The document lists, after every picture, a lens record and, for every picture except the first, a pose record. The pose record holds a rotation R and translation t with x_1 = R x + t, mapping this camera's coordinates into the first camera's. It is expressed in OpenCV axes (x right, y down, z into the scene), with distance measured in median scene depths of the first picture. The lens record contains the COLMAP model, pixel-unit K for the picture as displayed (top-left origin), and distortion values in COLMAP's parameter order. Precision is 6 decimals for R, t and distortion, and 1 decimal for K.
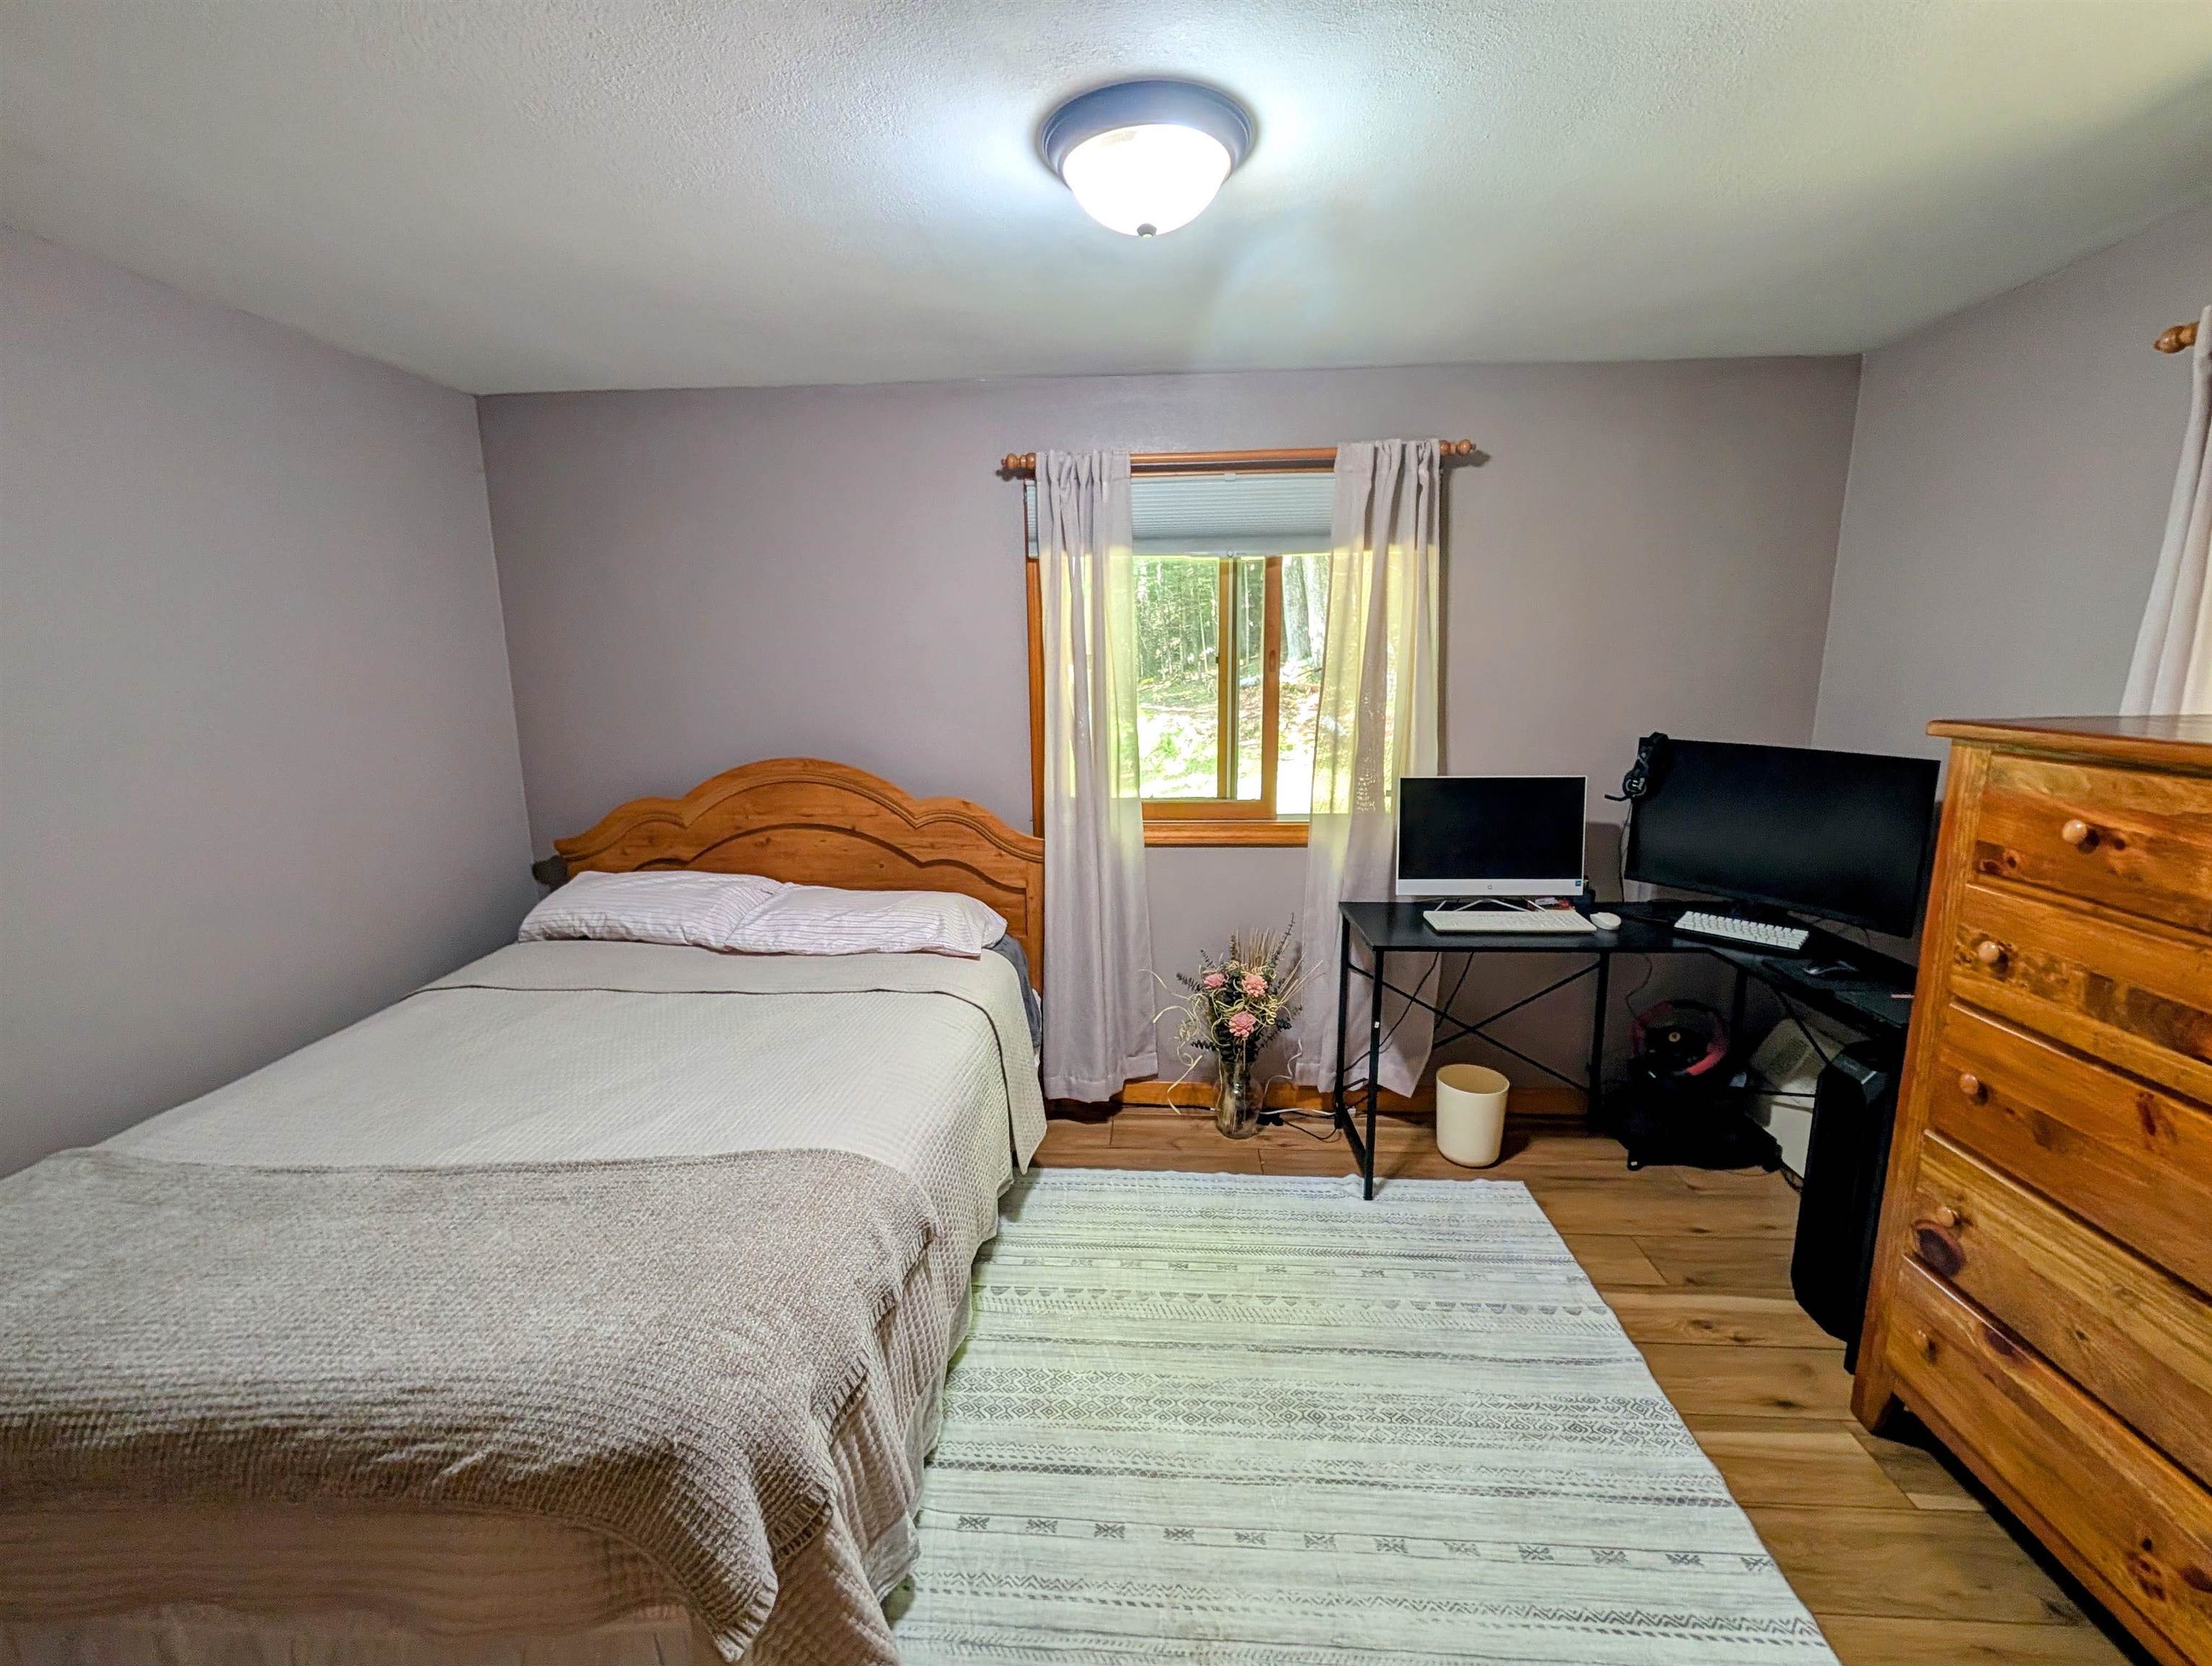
lens RADIAL K [[934.6, 0, 1091.2], [0, 934.6, 841.4], [0, 0, 1]] dist [-0.003086, -0.000149]
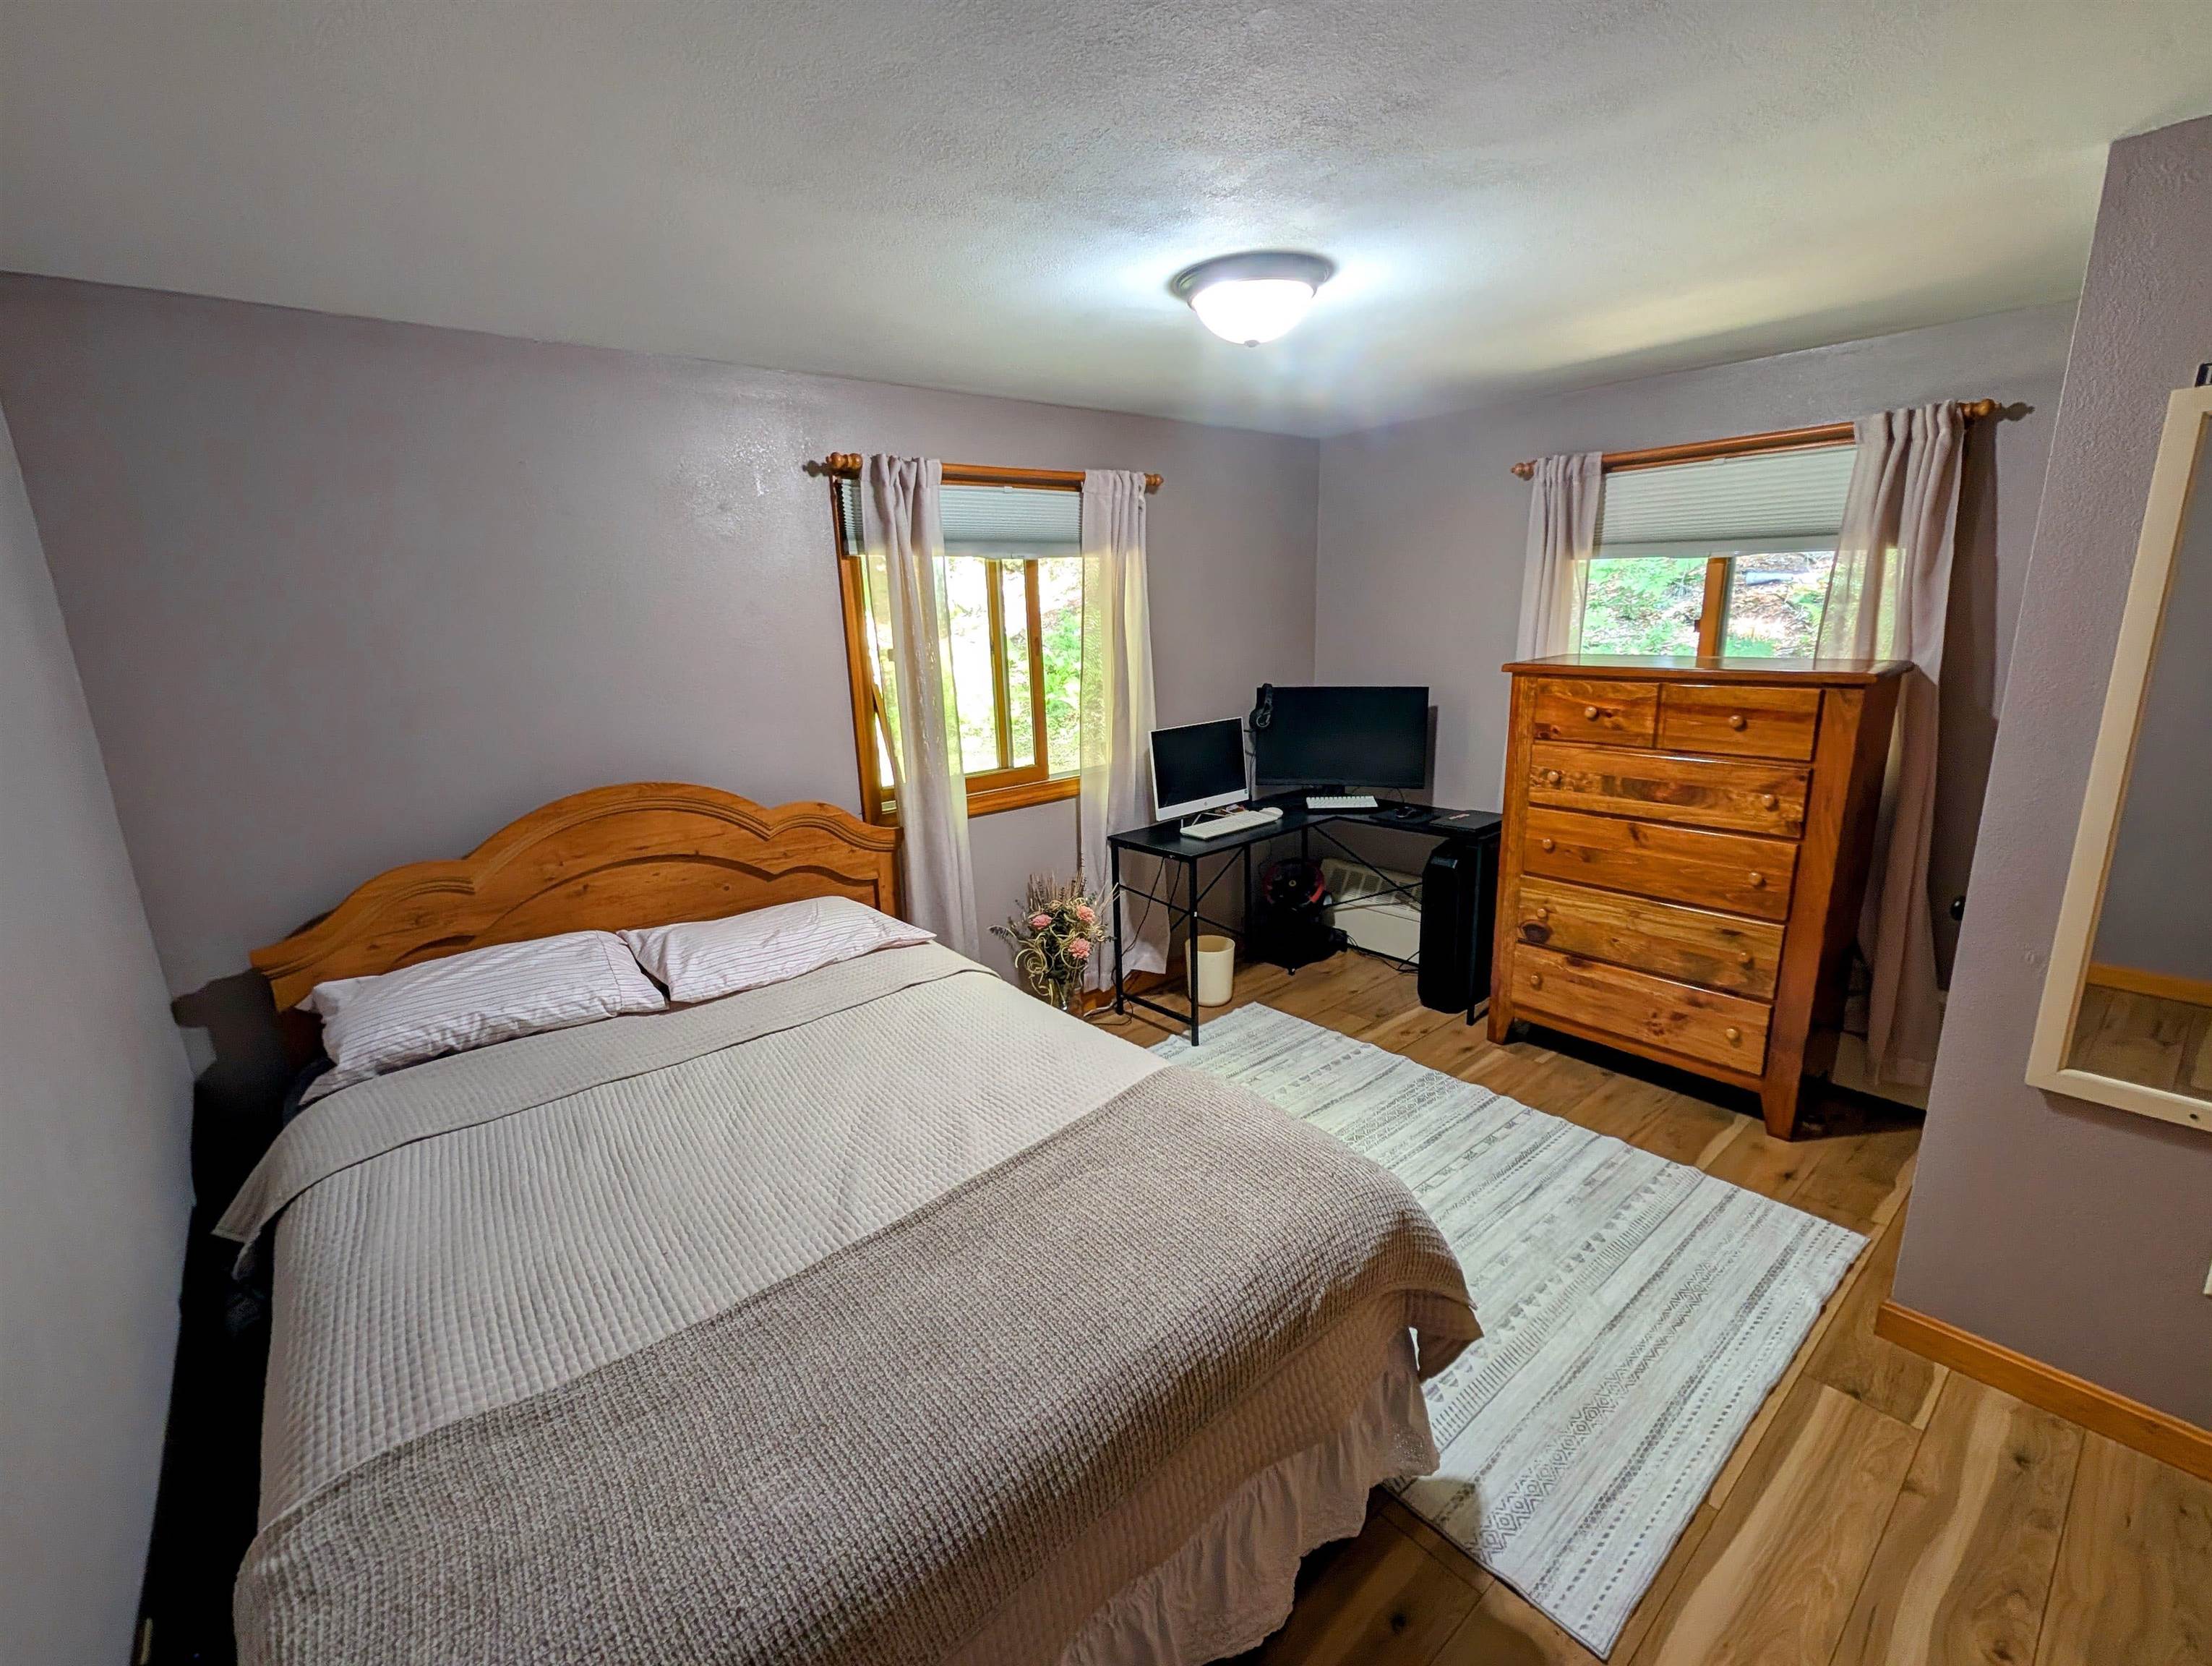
lens RADIAL K [[934.6, 0, 1091.2], [0, 934.6, 841.4], [0, 0, 1]] dist [-0.003086, -0.000149]
pose [[0.732944, -0.181117, 0.655736, -0.627680], [0.162476, 0.982618, 0.089797, -0.048922], [-0.660602, 0.040725, 0.749631, 0.079283]]
